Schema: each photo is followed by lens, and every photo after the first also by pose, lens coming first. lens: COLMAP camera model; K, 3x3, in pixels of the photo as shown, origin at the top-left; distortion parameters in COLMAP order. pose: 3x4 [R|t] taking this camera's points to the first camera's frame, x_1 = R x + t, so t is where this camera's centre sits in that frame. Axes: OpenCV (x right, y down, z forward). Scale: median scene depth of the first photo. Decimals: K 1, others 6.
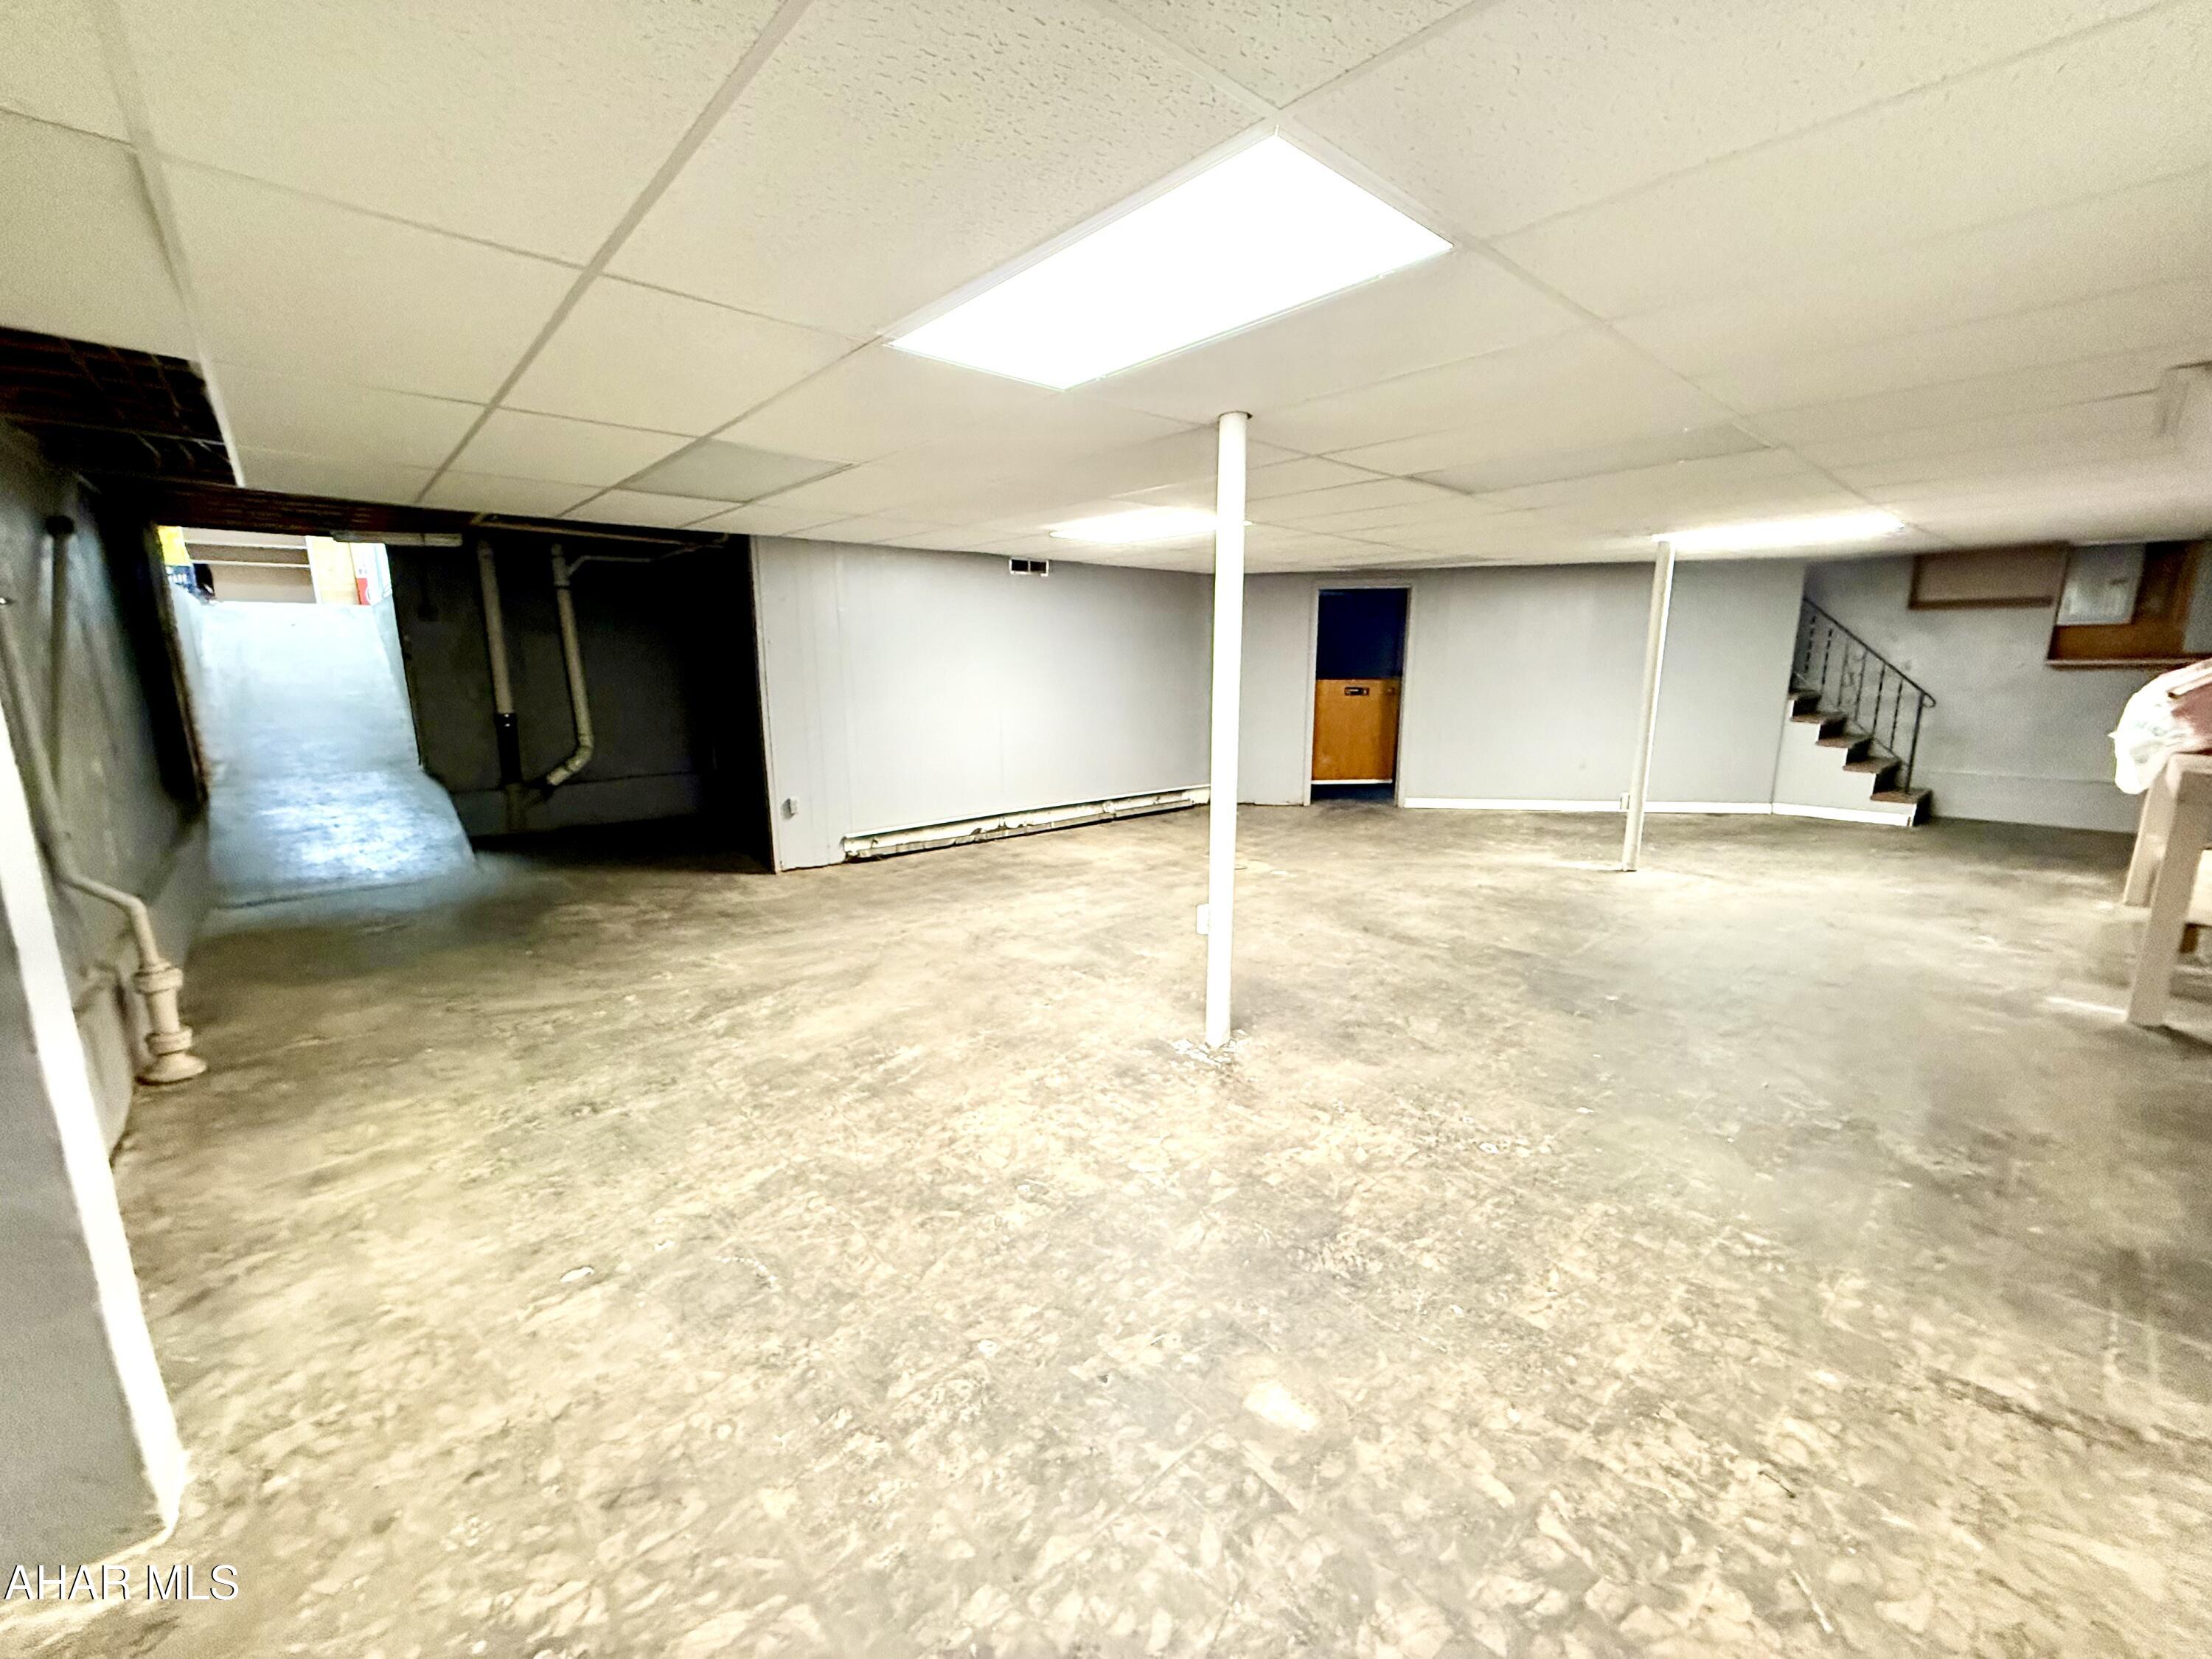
lens RADIAL K [[893.4, 0, 1098.7], [0, 893.4, 834.3], [0, 0, 1]] dist [0.000383, 0.000117]
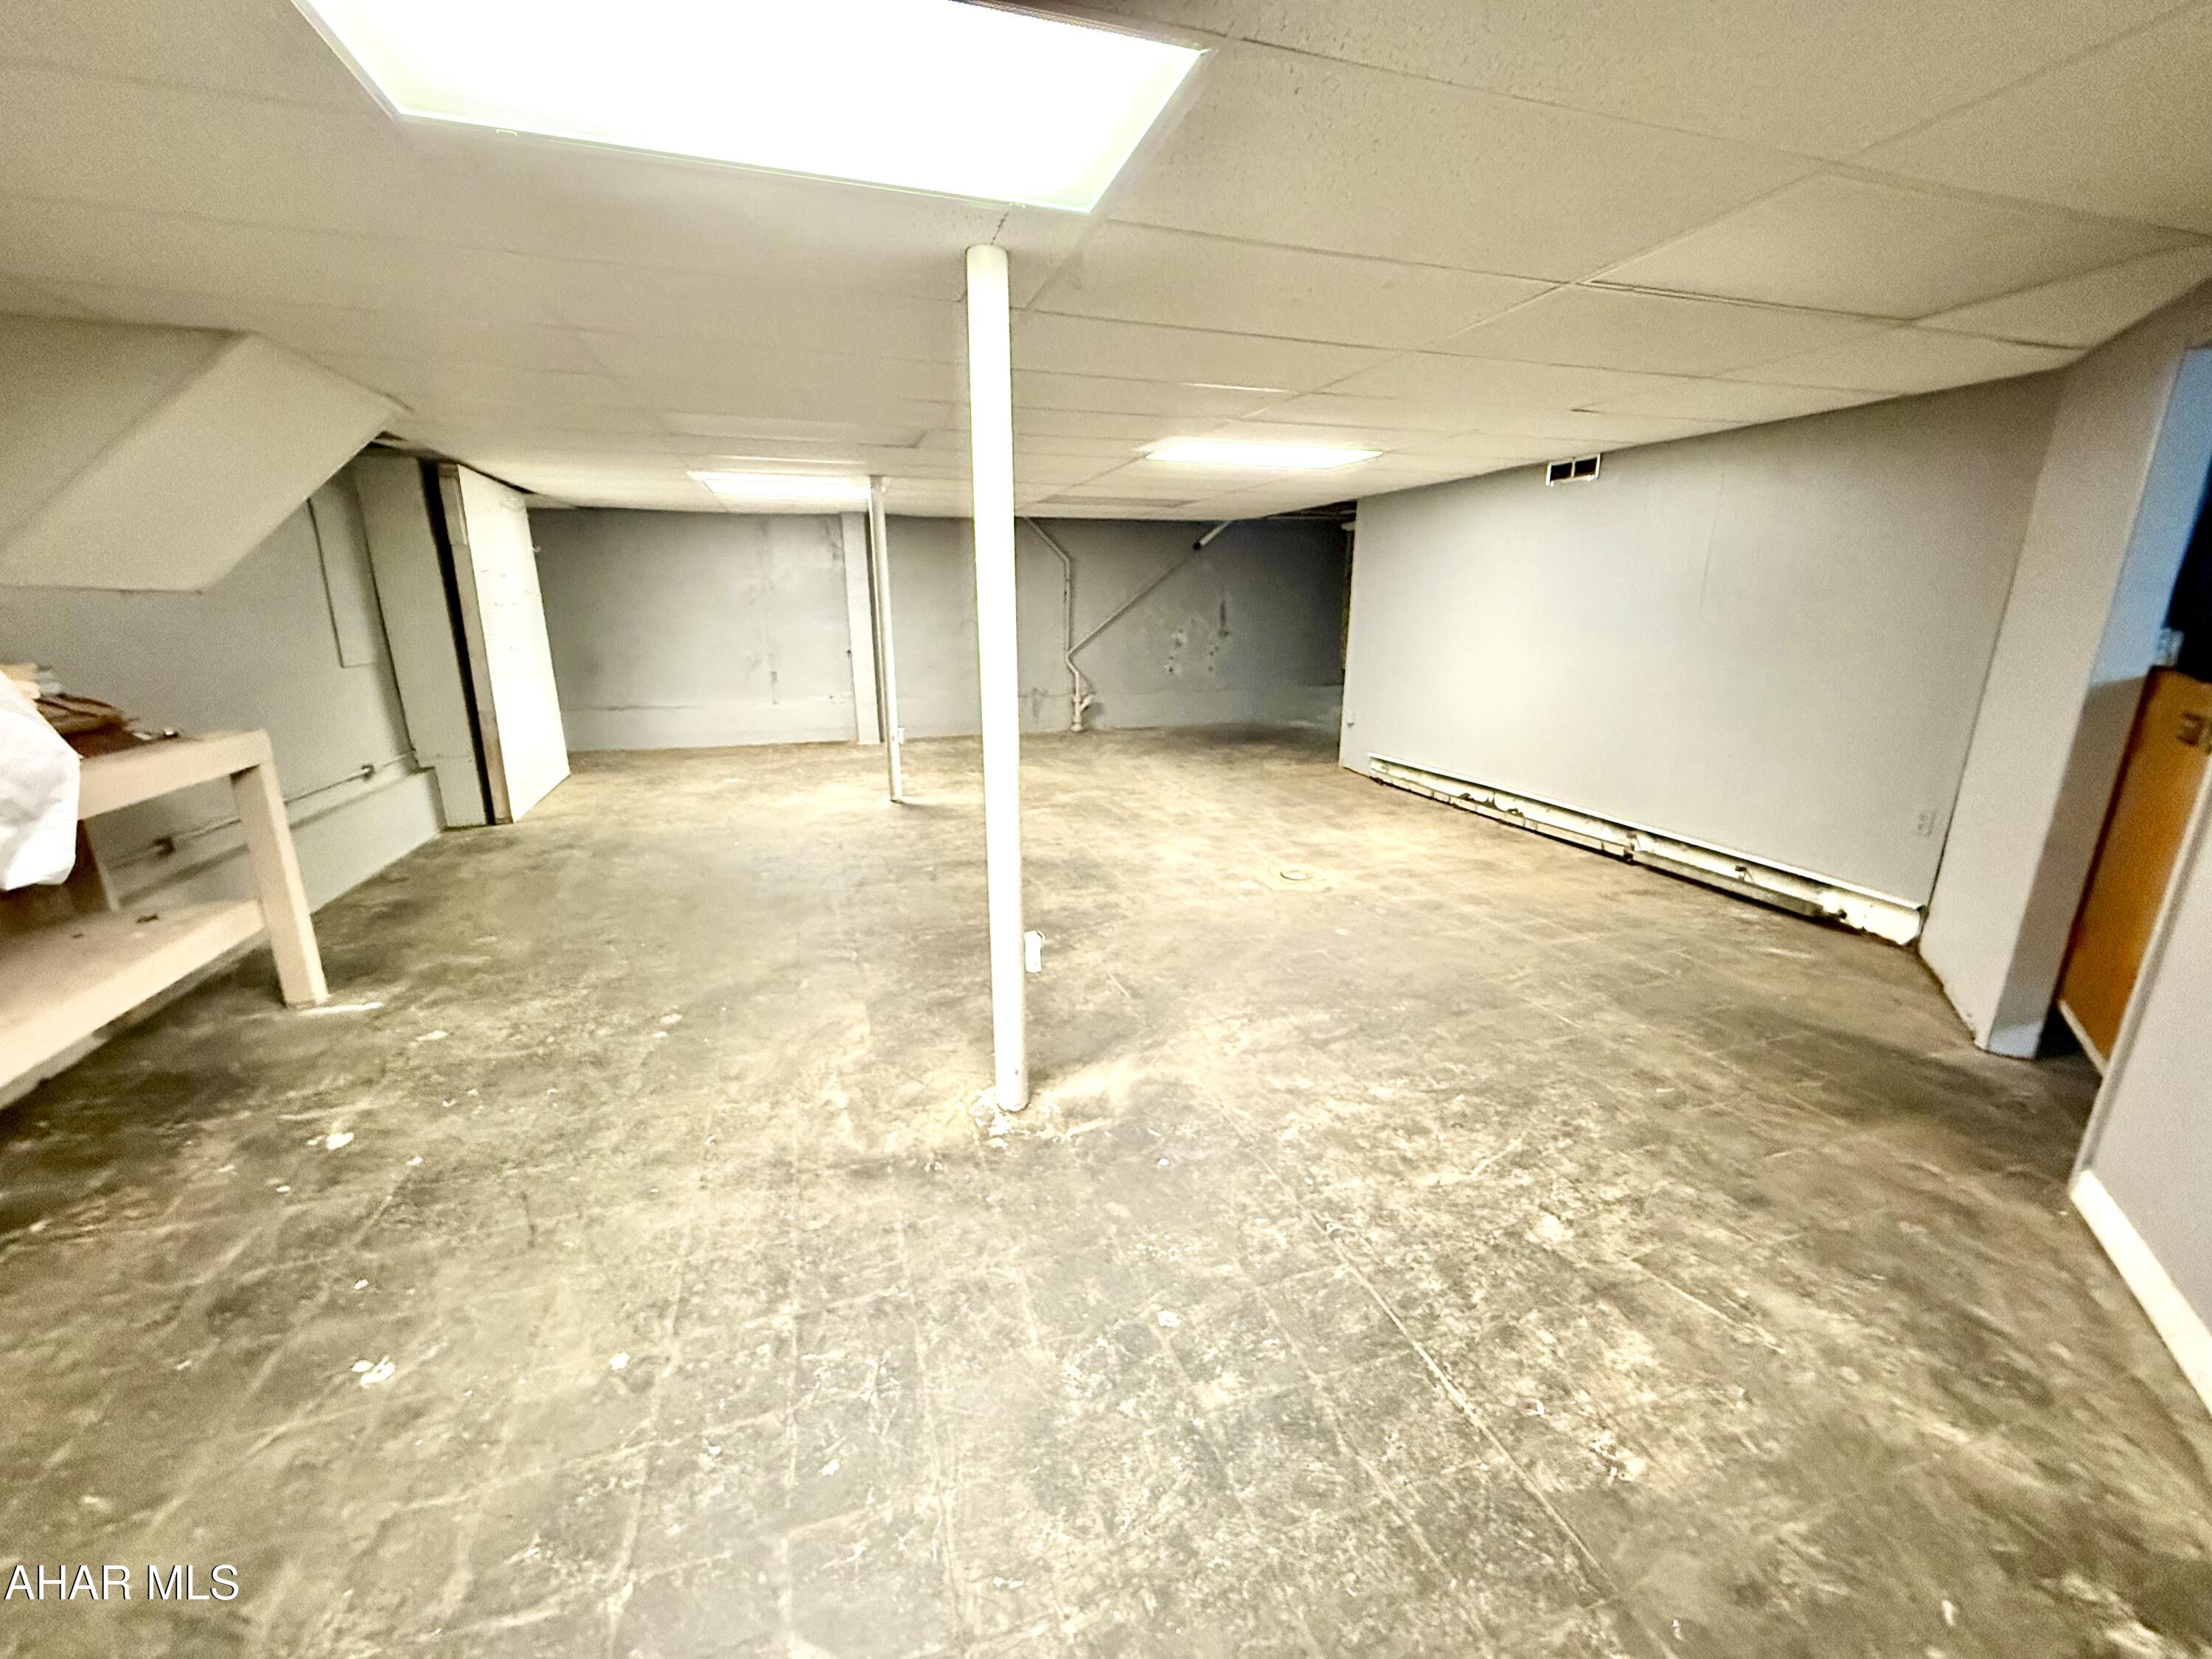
lens RADIAL K [[893.4, 0, 1104.5], [0, 893.4, 834.6], [0, 0, 1]] dist [0.000383, 0.000117]
pose [[-0.407597, 0.235069, -0.882387, 1.057389], [-0.175897, 0.927991, 0.328470, -0.259924], [0.896061, 0.289093, -0.336899, 1.316206]]
